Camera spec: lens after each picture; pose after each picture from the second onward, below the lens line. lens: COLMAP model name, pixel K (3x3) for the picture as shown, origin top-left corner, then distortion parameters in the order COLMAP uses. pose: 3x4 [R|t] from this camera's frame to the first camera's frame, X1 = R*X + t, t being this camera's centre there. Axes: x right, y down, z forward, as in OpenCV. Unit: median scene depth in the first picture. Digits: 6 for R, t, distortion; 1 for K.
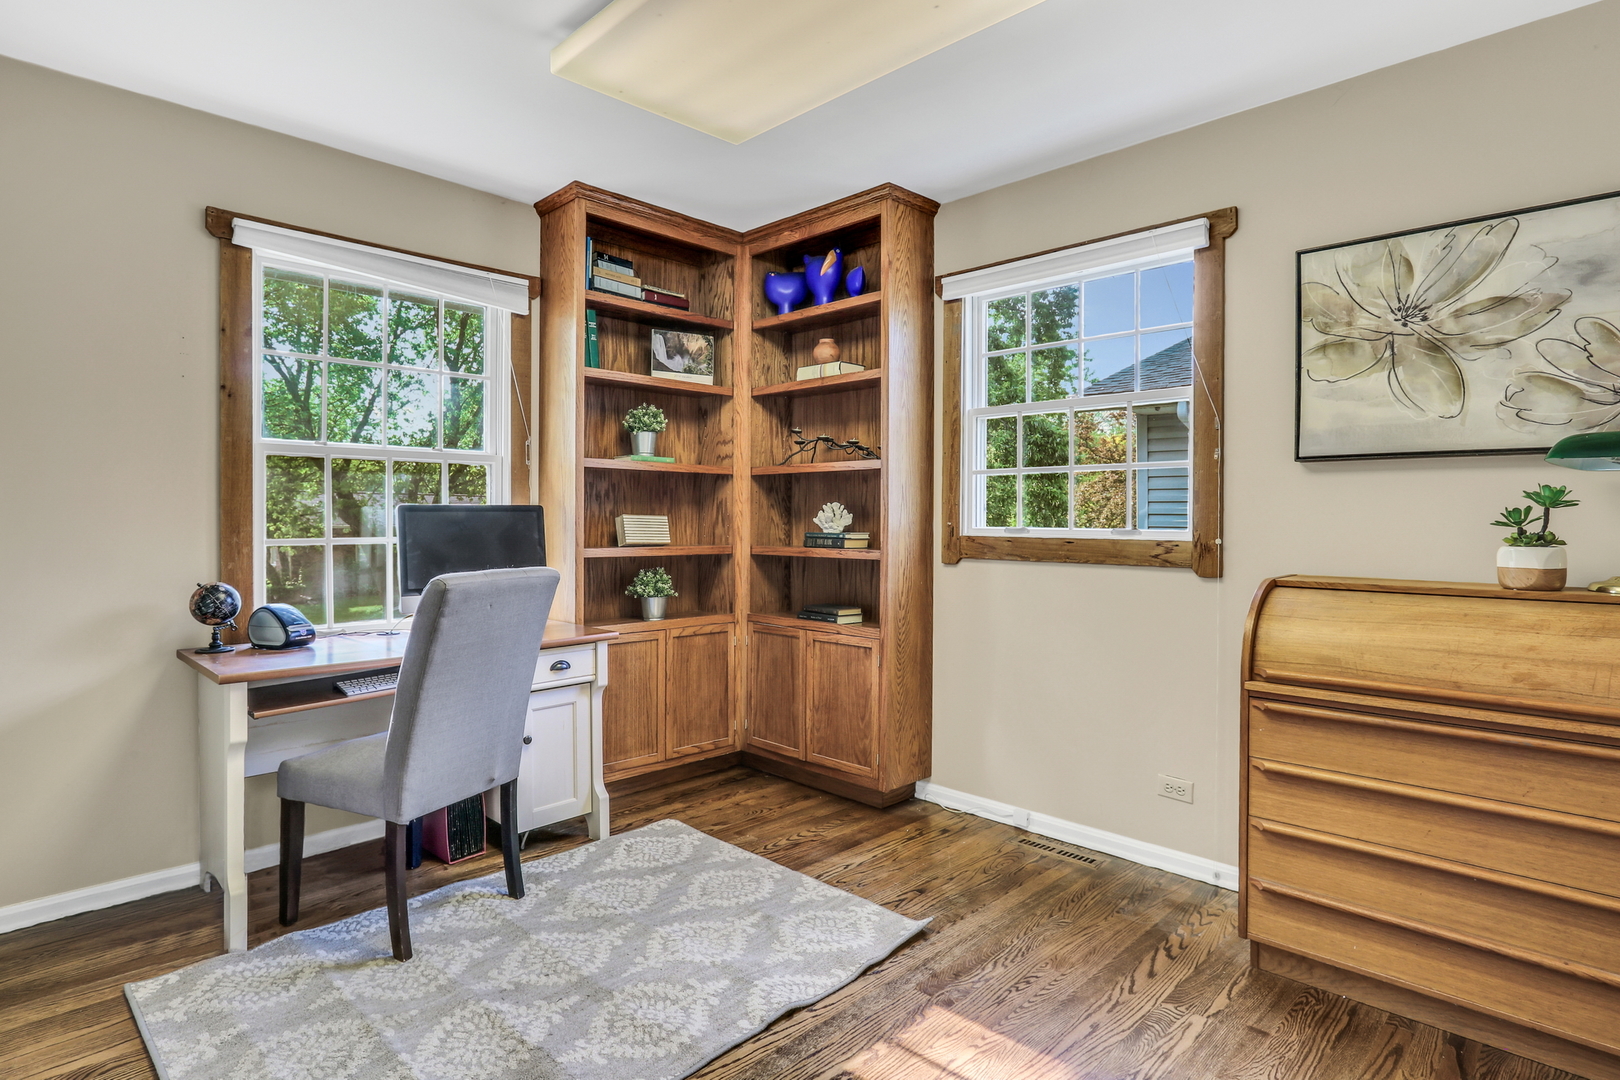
lens RADIAL K [[860.1, 0, 803.9], [0, 860.1, 513.4], [0, 0, 1]] dist [-0.029399, 0.014980]
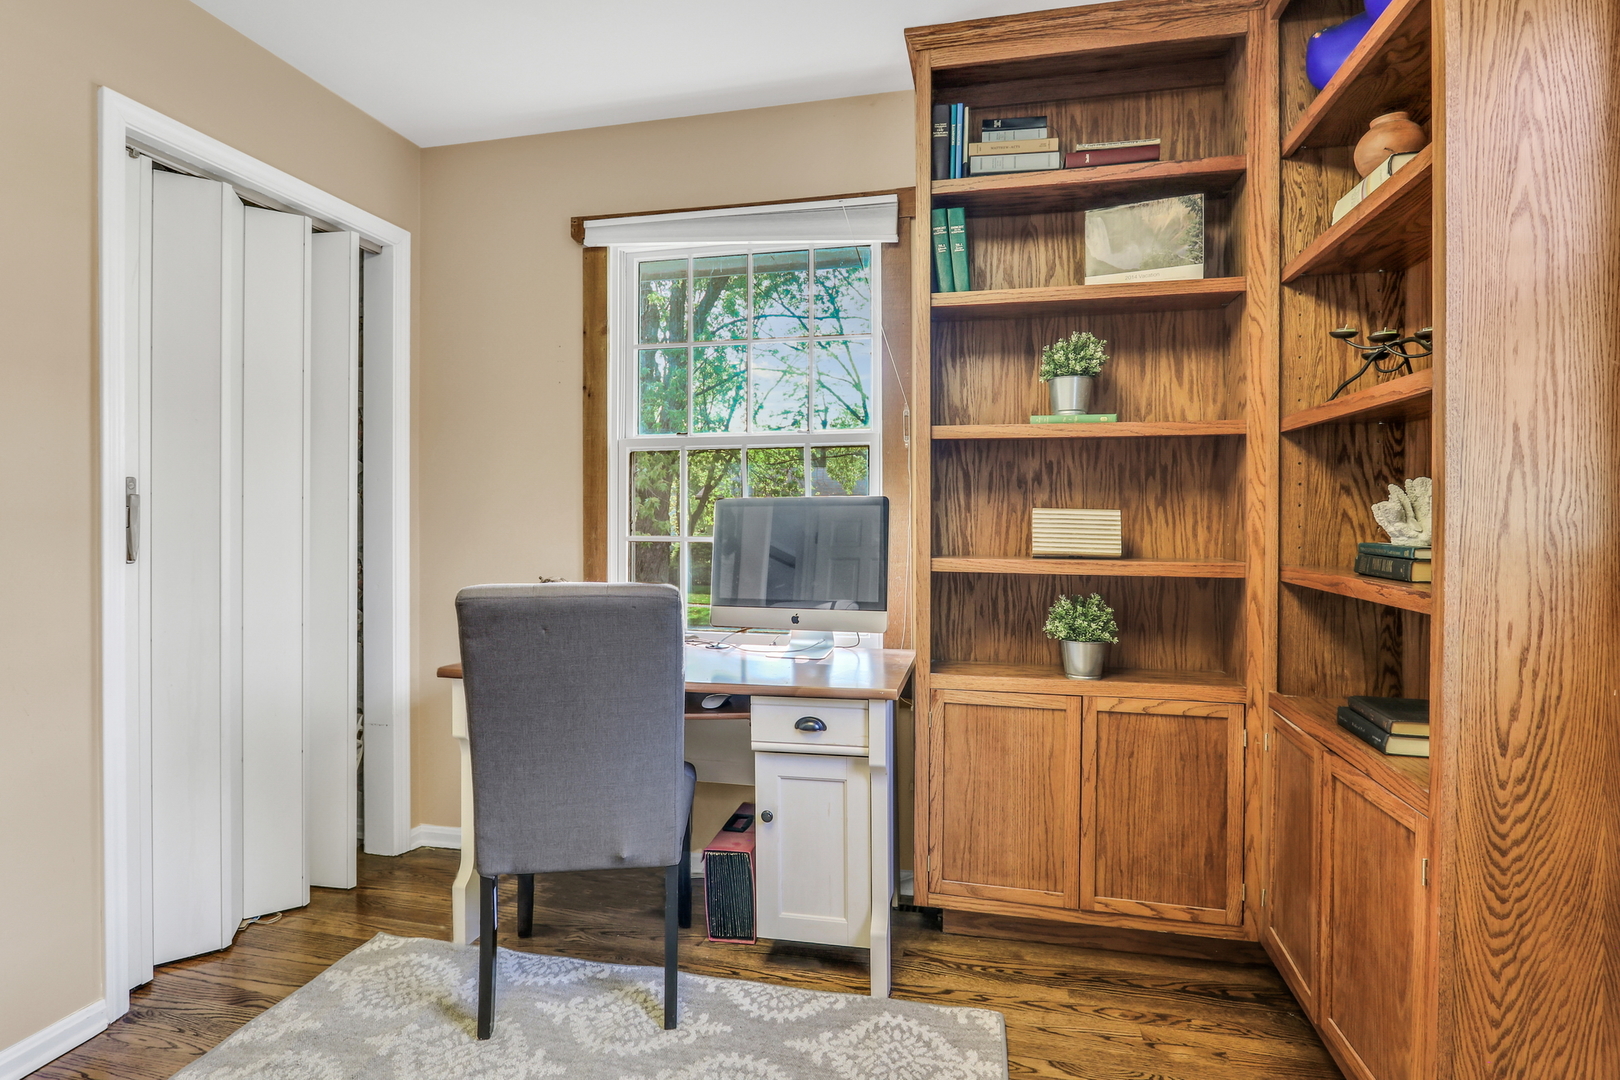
lens RADIAL K [[860.1, 0, 803.9], [0, 860.1, 513.4], [0, 0, 1]] dist [-0.029399, 0.014980]
pose [[0.515012, -0.002894, -0.857178, 0.258373], [0.006067, 0.999982, 0.000269, 0.003997], [0.857161, -0.005339, 0.515020, 0.517999]]
